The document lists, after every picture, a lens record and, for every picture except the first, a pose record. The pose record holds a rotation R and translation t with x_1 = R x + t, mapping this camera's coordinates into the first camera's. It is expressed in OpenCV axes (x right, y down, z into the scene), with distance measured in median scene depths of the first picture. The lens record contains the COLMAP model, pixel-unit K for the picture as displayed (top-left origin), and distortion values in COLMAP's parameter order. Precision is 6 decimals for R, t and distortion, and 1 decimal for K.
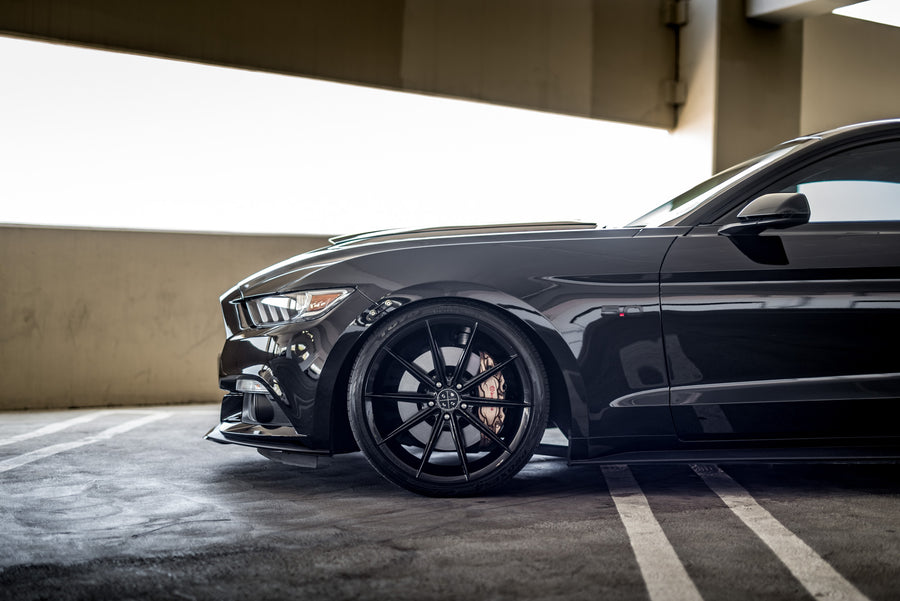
lens RADIAL K [[1320.5, 0, 463.8], [0, 1320.5, 301.4], [0, 0, 1]] dist [-0.008520, -0.031164]
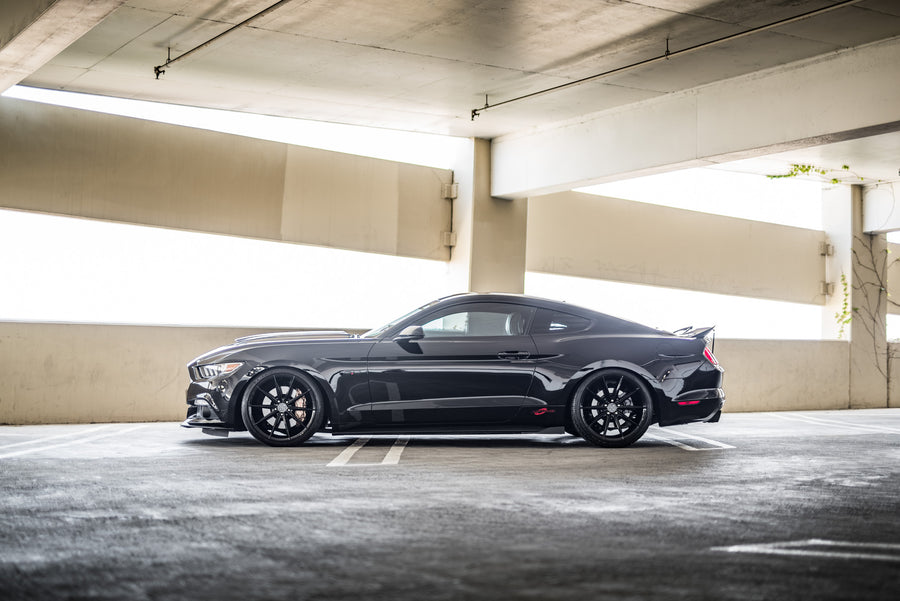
lens RADIAL K [[1294.0, 0, 450.0], [0, 1294.0, 300.5], [0, 0, 1]] dist [-0.003842, -0.009850]
pose [[0.997998, 0.011096, 0.062271, 0.145303], [-0.008079, 0.998791, -0.048491, -0.010565], [-0.062734, 0.047891, 0.996881, -1.417244]]
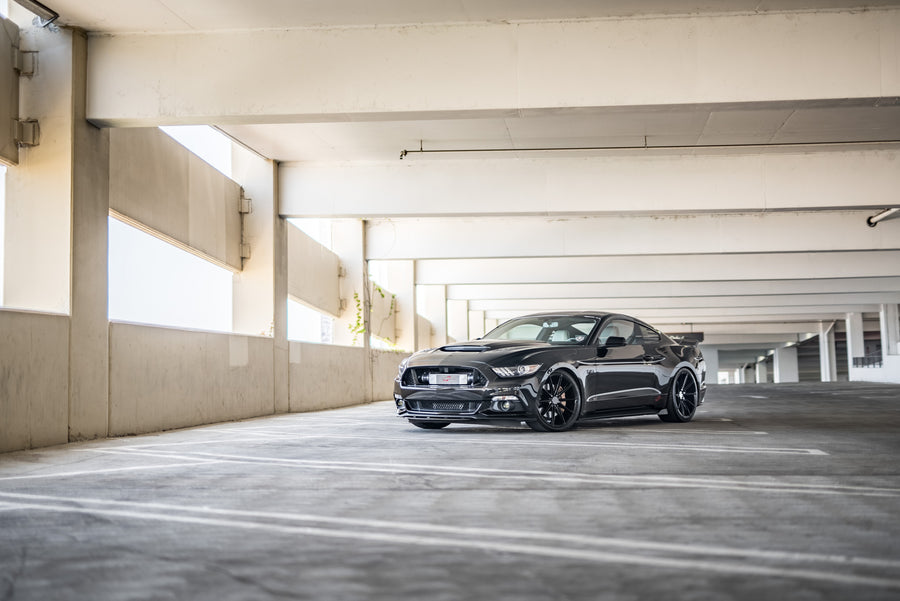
lens RADIAL K [[1320.5, 0, 463.8], [0, 1320.5, 301.4], [0, 0, 1]] dist [-0.008520, -0.031164]
pose [[0.570793, 0.043308, 0.819951, -2.632577], [0.001427, 0.998554, -0.053735, 0.008014], [-0.821093, 0.031841, 0.569906, -0.570064]]
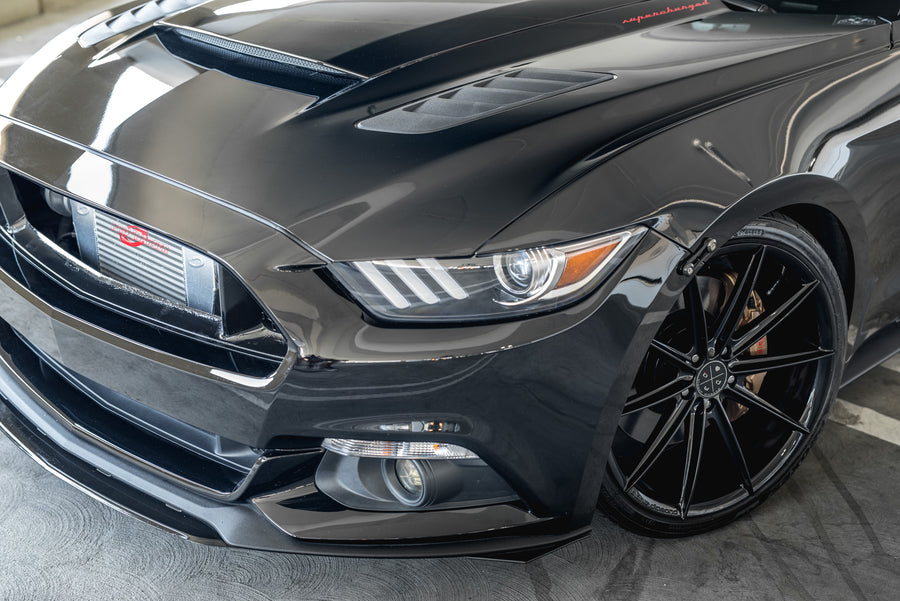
lens RADIAL K [[1294.0, 0, 450.0], [0, 1294.0, 300.5], [0, 0, 1]] dist [-0.003842, -0.009850]
pose [[0.680275, -0.274339, 0.679679, -0.457005], [-0.016972, 0.921167, 0.388798, -0.169642], [-0.732761, -0.276025, 0.621990, 0.740991]]
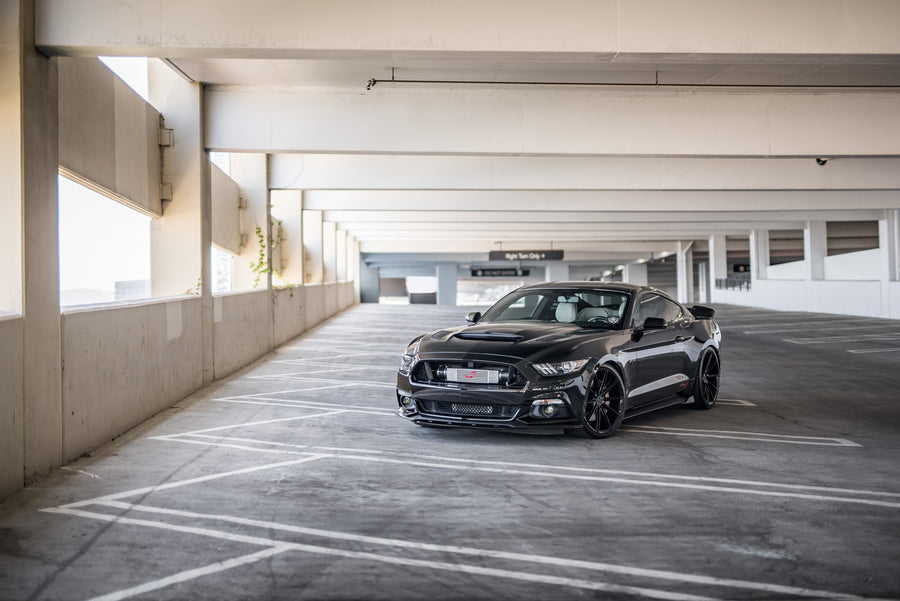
lens RADIAL K [[1329.4, 0, 468.5], [0, 1329.4, 285.4], [0, 0, 1]] dist [0.000729, 0.021402]
pose [[0.448389, -0.003831, 0.893830, -2.387735], [-0.008289, 0.999930, 0.008443, -0.165647], [-0.893800, -0.011194, 0.448326, 0.083848]]
